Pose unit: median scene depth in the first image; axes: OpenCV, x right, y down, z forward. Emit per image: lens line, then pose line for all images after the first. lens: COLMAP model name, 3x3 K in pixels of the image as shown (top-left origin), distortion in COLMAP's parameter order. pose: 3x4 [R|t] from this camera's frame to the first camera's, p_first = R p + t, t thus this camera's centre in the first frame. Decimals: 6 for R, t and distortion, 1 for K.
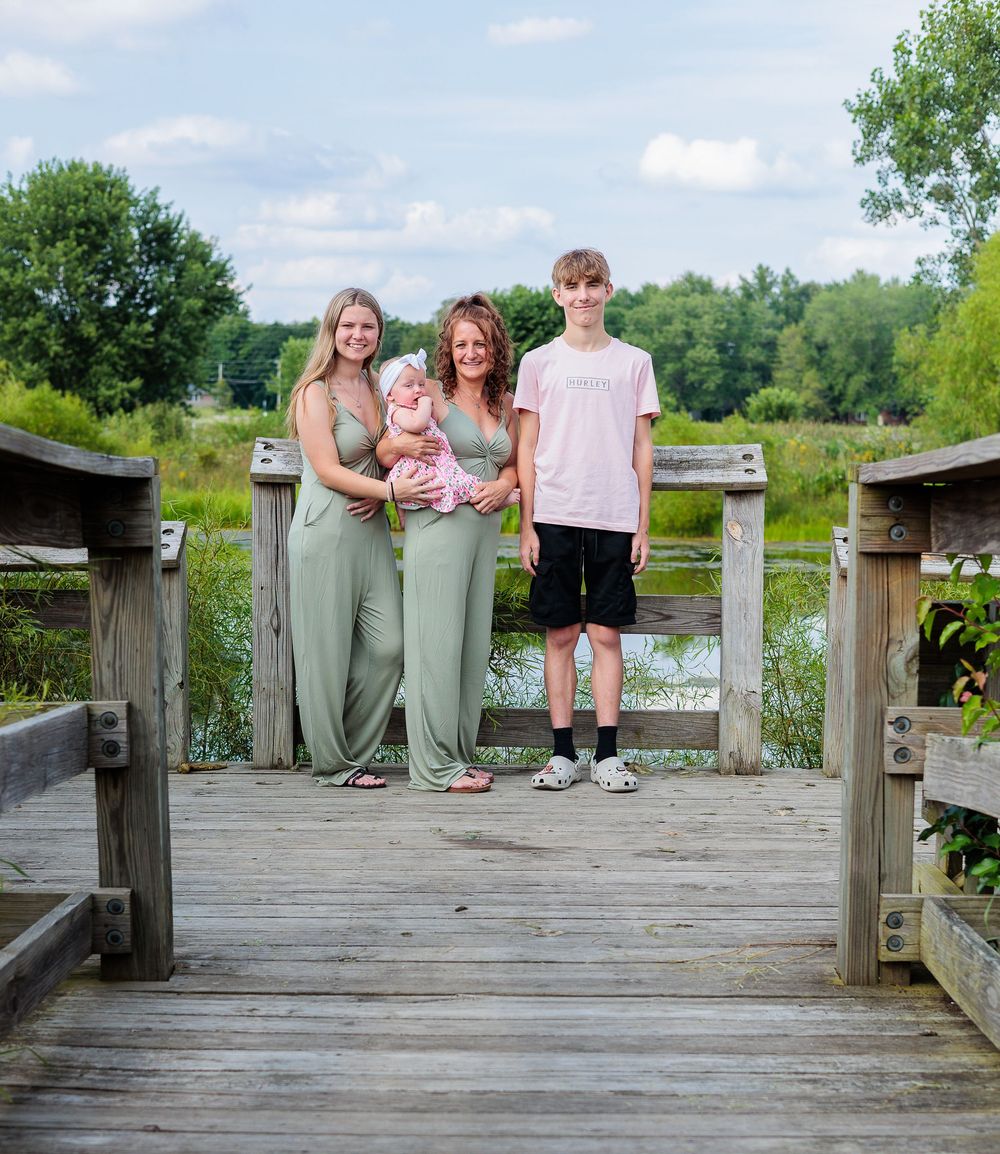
lens RADIAL K [[1501.4, 0, 500.0], [0, 1501.4, 577.0], [0, 0, 1]] dist [0.013566, -0.028607]
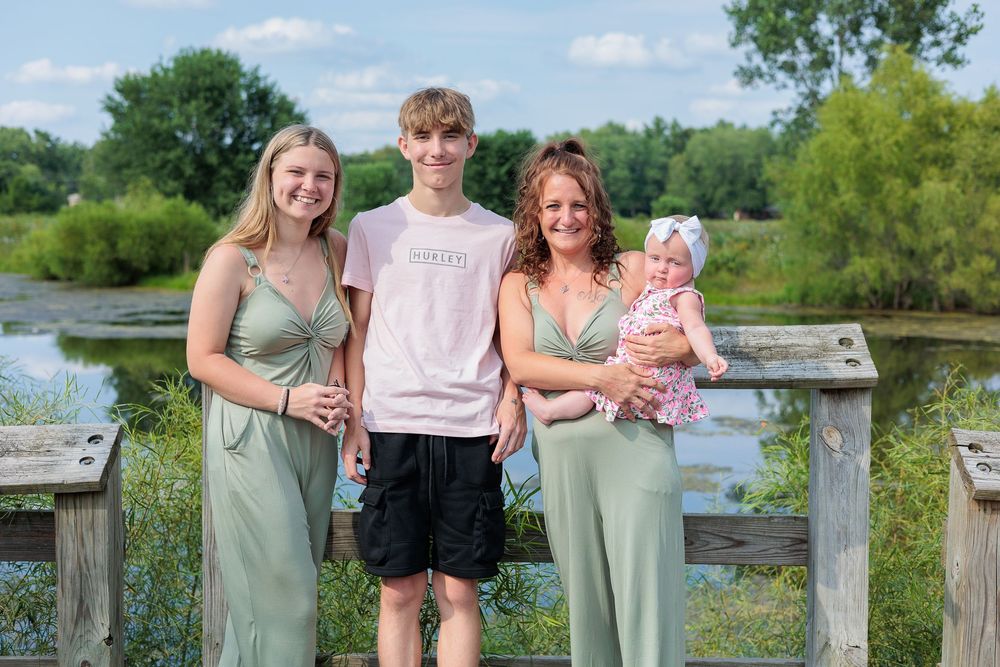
lens RADIAL K [[2673.0, 0, 500.0], [0, 2673.0, 333.5], [0, 0, 1]] dist [0.083364, -0.081341]
pose [[0.999779, 0.000206, -0.021042, 0.067551], [-0.002563, 0.993696, -0.112078, 0.303734], [0.020886, 0.112107, 0.993477, -1.609194]]
